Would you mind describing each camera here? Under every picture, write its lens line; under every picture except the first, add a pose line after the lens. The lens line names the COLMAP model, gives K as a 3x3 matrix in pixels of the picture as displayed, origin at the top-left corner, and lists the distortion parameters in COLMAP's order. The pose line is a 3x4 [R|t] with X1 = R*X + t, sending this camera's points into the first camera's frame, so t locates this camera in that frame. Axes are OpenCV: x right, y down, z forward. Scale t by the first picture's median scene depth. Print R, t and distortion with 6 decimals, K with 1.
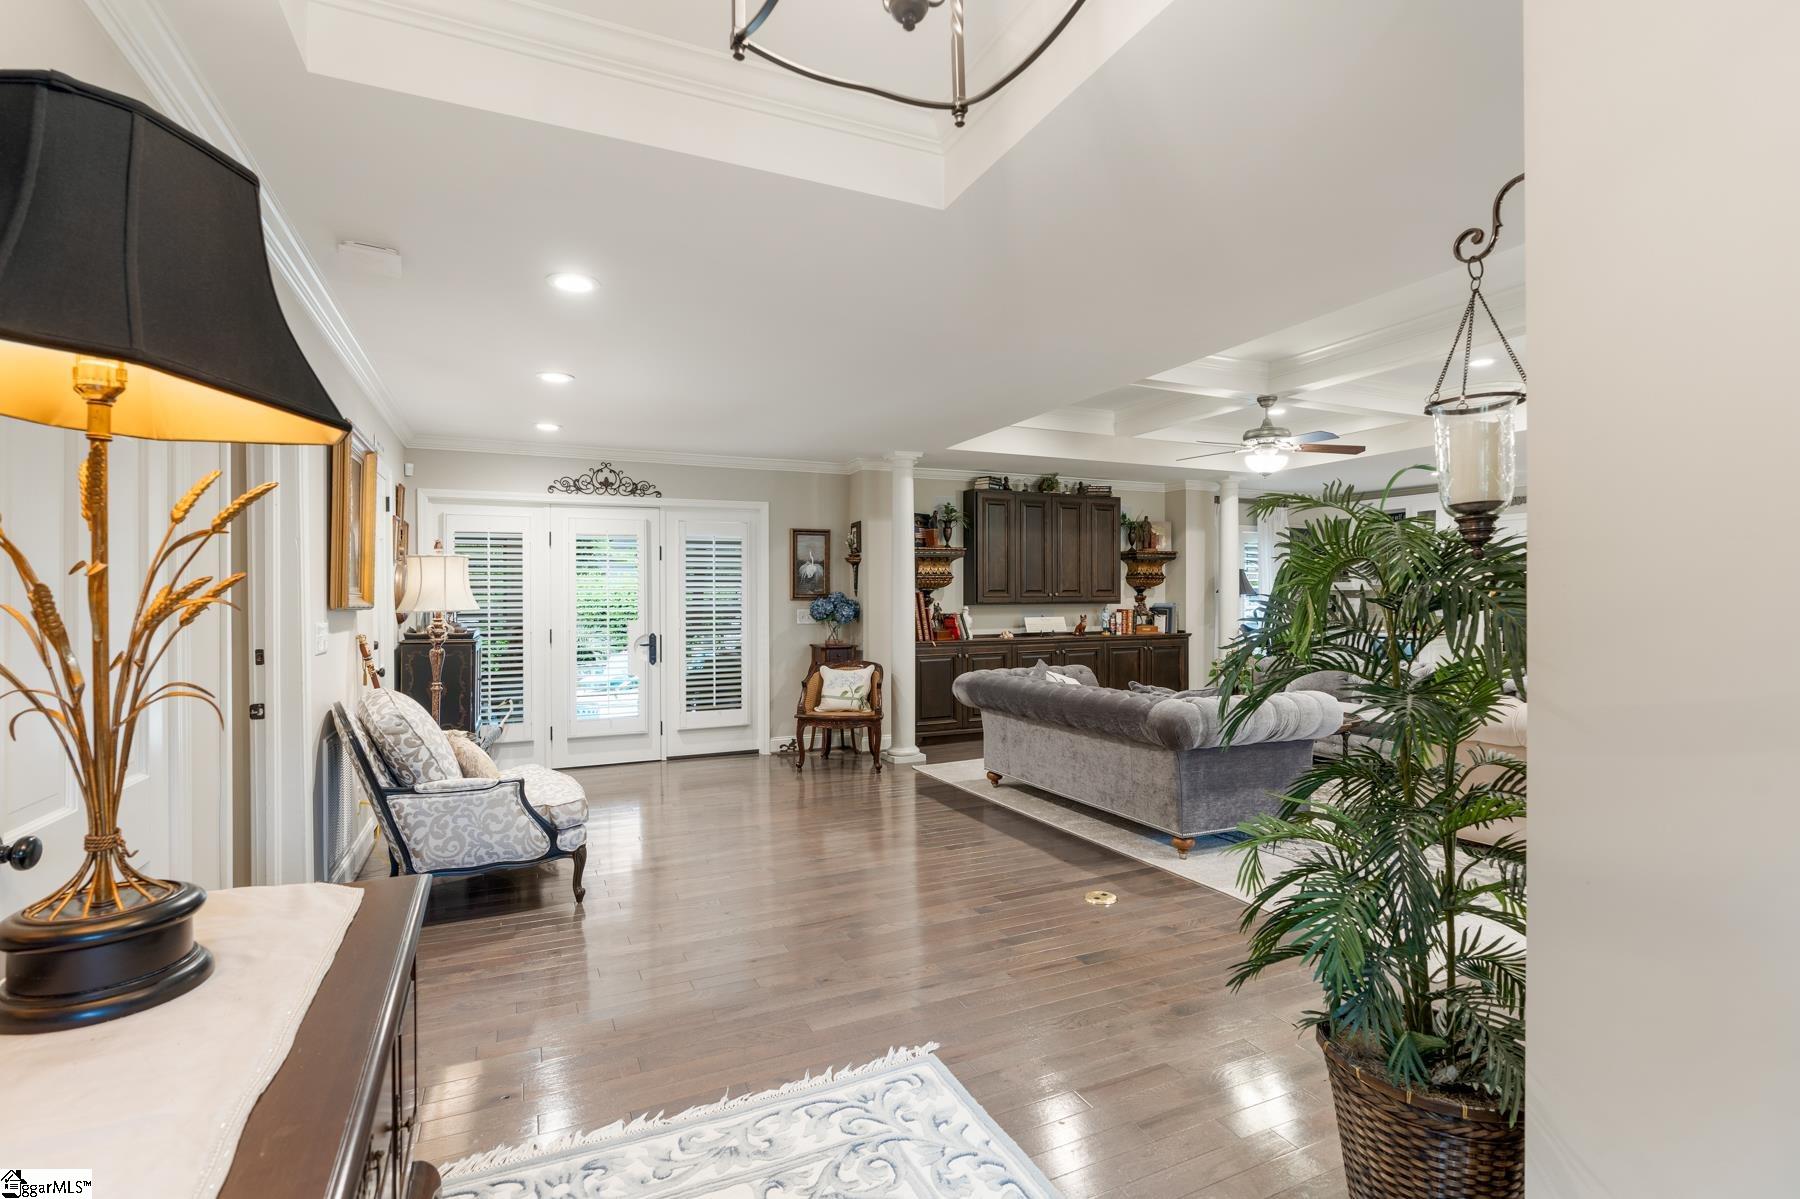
lens RADIAL K [[835.1, 0, 896.2], [0, 835.1, 600.5], [0, 0, 1]] dist [-0.003568, 0.000487]
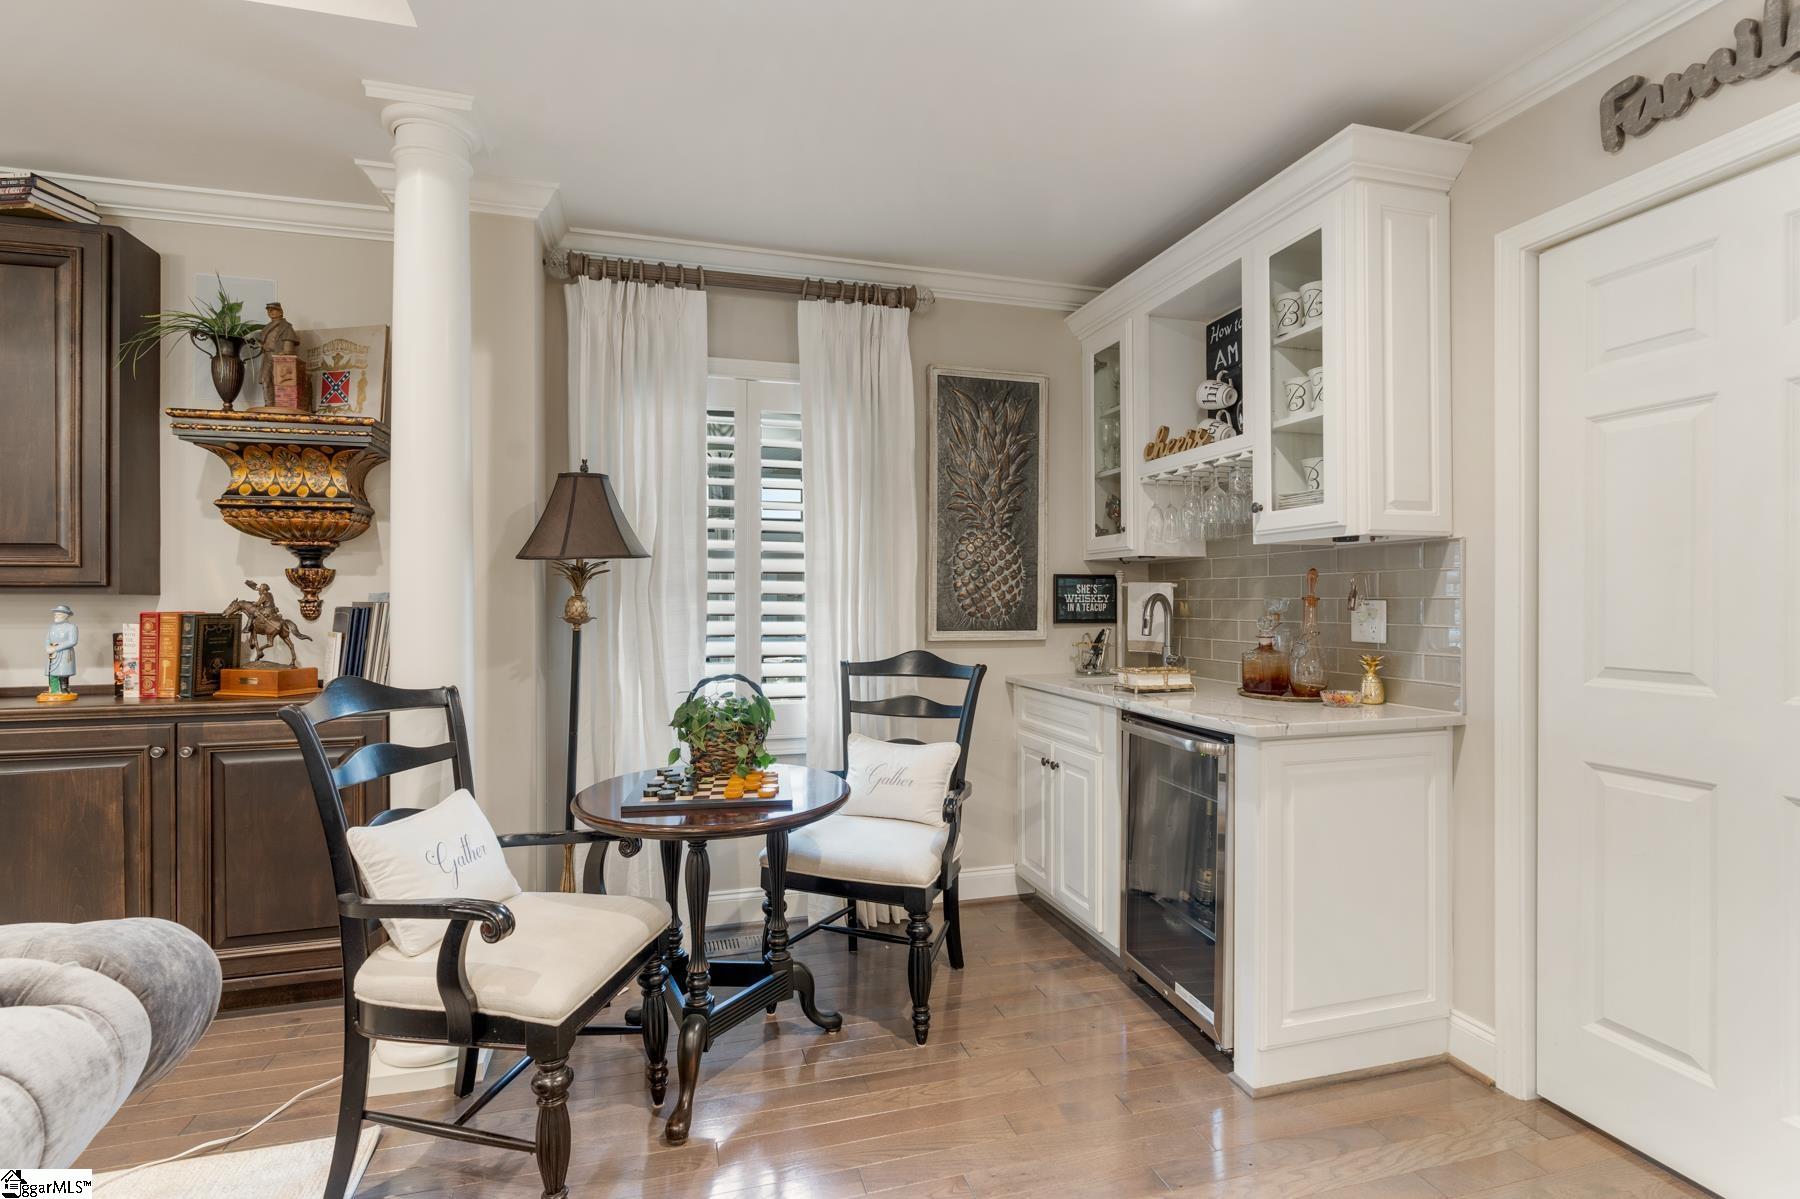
lens RADIAL K [[835.1, 0, 896.2], [0, 835.1, 600.5], [0, 0, 1]] dist [-0.003568, 0.000487]
pose [[0.987454, 0.001317, -0.157900, 0.616774], [-0.001729, 0.999995, -0.002471, 0.006853], [0.157896, 0.002713, 0.987452, 0.803630]]
